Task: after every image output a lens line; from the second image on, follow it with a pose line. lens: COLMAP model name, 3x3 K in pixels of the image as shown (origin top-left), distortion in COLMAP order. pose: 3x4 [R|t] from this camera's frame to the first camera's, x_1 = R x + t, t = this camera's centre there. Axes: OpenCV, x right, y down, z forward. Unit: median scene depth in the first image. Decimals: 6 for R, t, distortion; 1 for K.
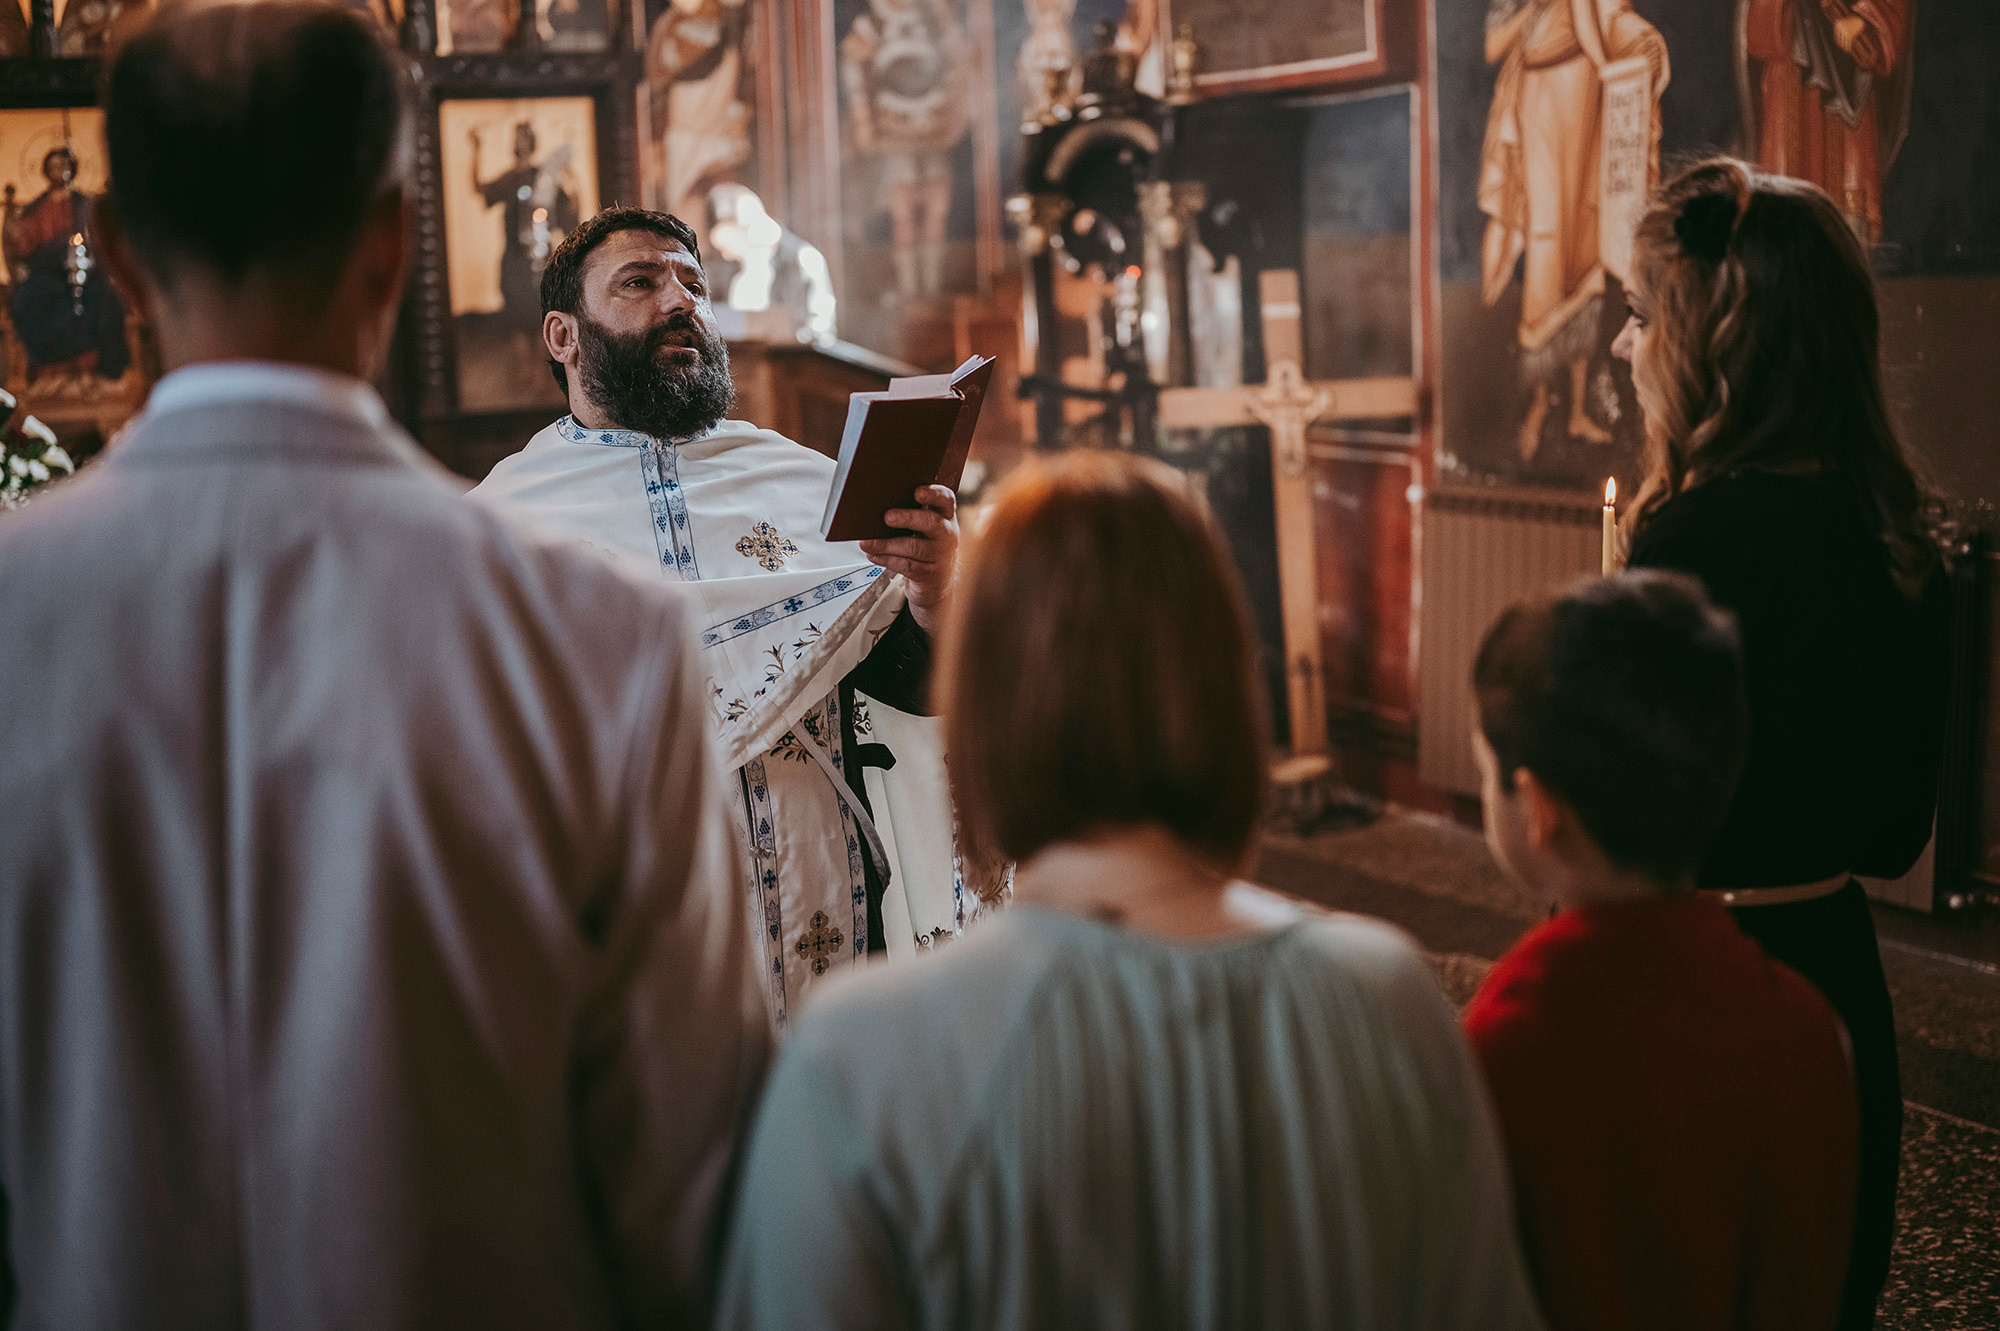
lens RADIAL K [[2848.6, 0, 999.5], [0, 2848.6, 663.8], [0, 0, 1]] dist [-0.020721, 0.000000]
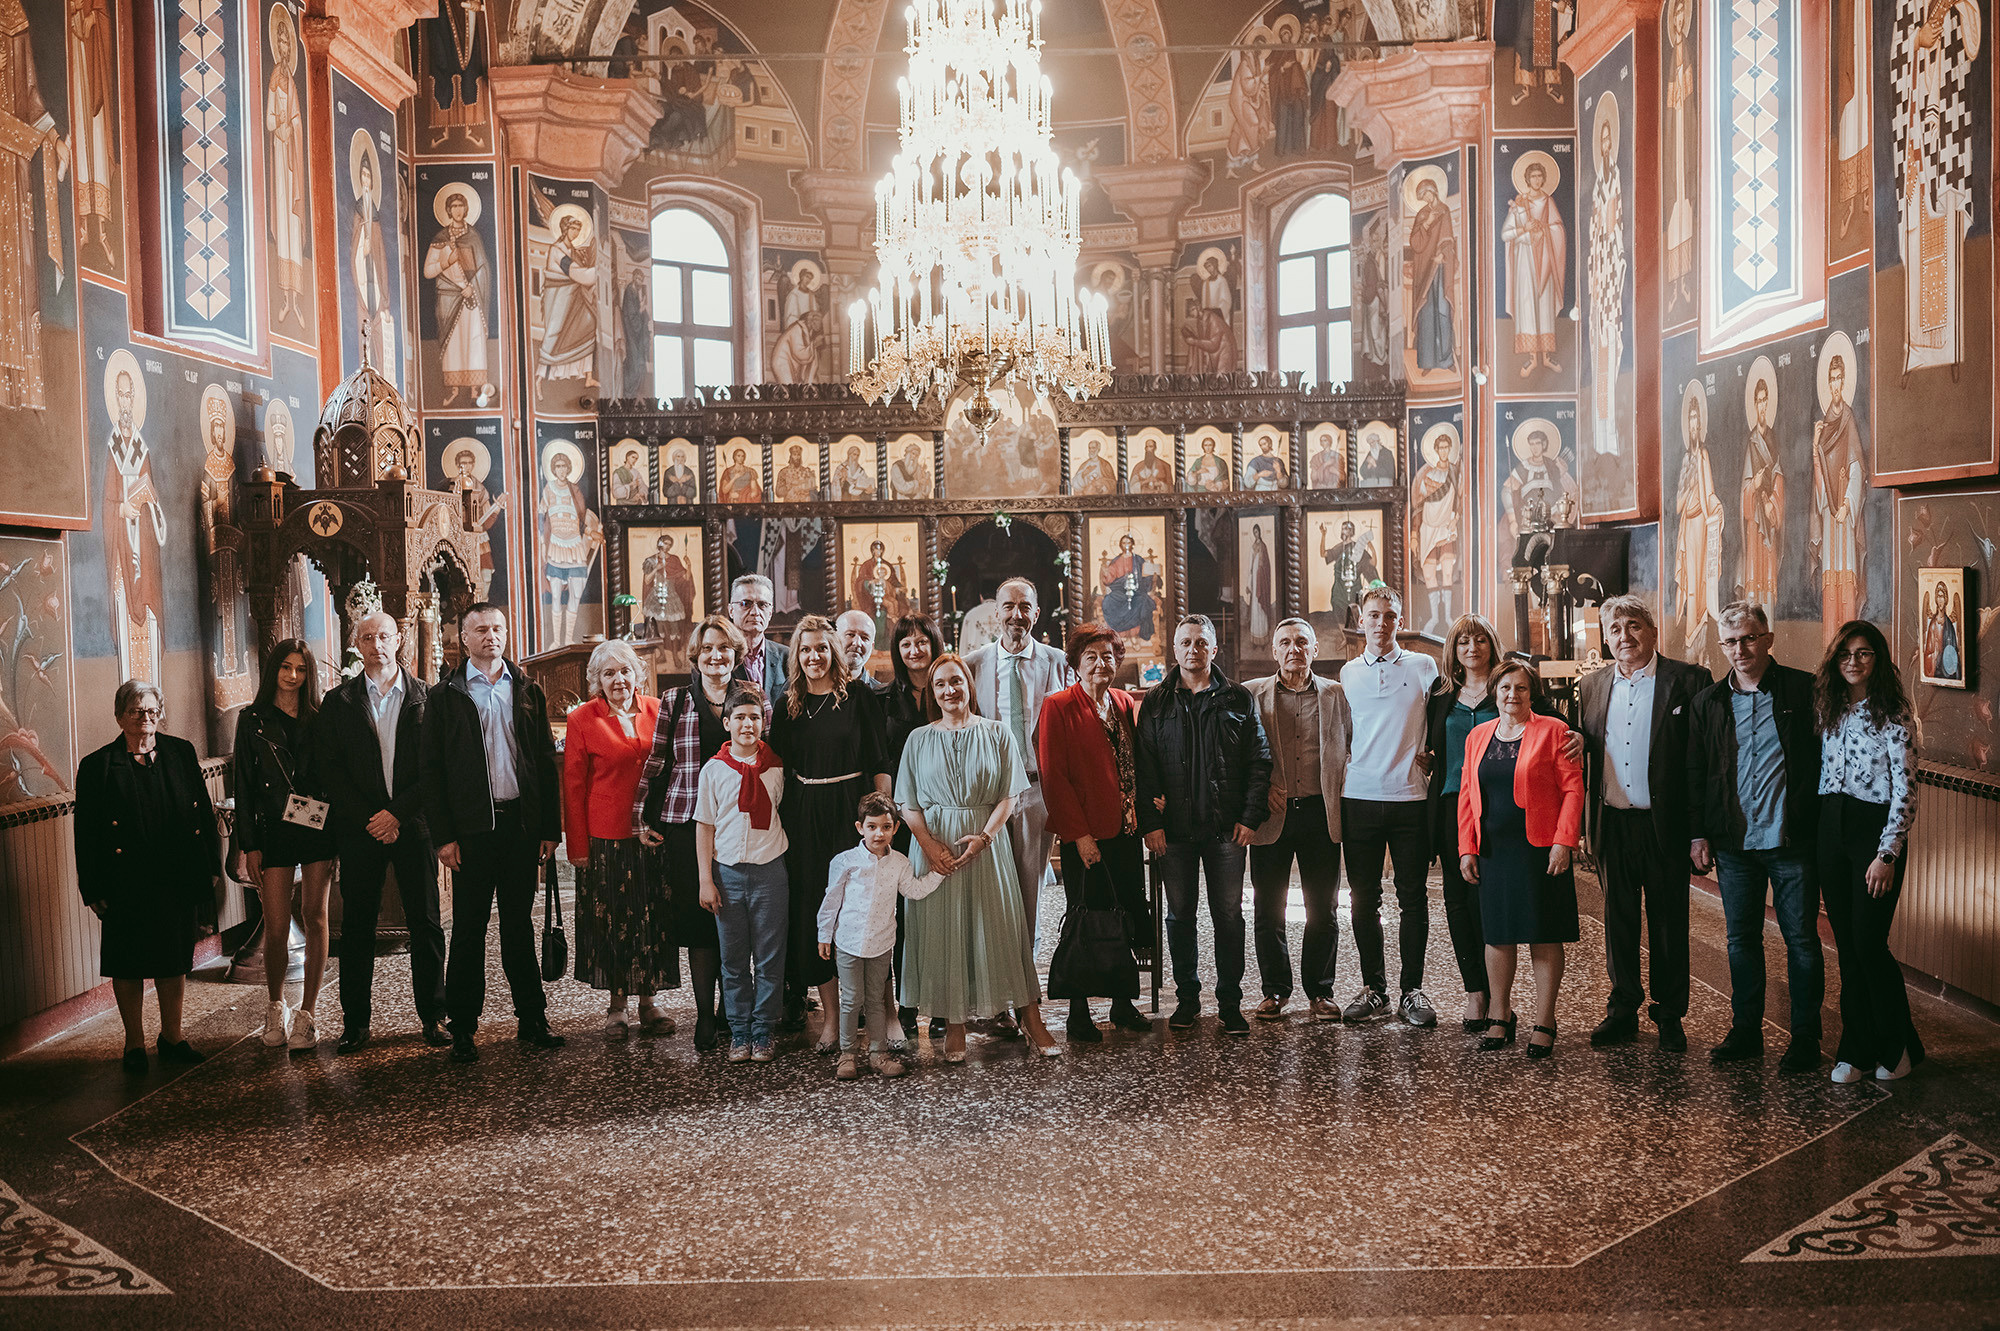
lens RADIAL K [[2003.8, 0, 1000.0], [0, 2003.8, 668.9], [0, 0, 1]] dist [-0.000381, 0.000000]
pose [[0.881341, 0.039588, -0.470819, 0.298258], [-0.080627, 0.994469, -0.067309, 0.032747], [0.465550, 0.097283, 0.879659, -0.378773]]
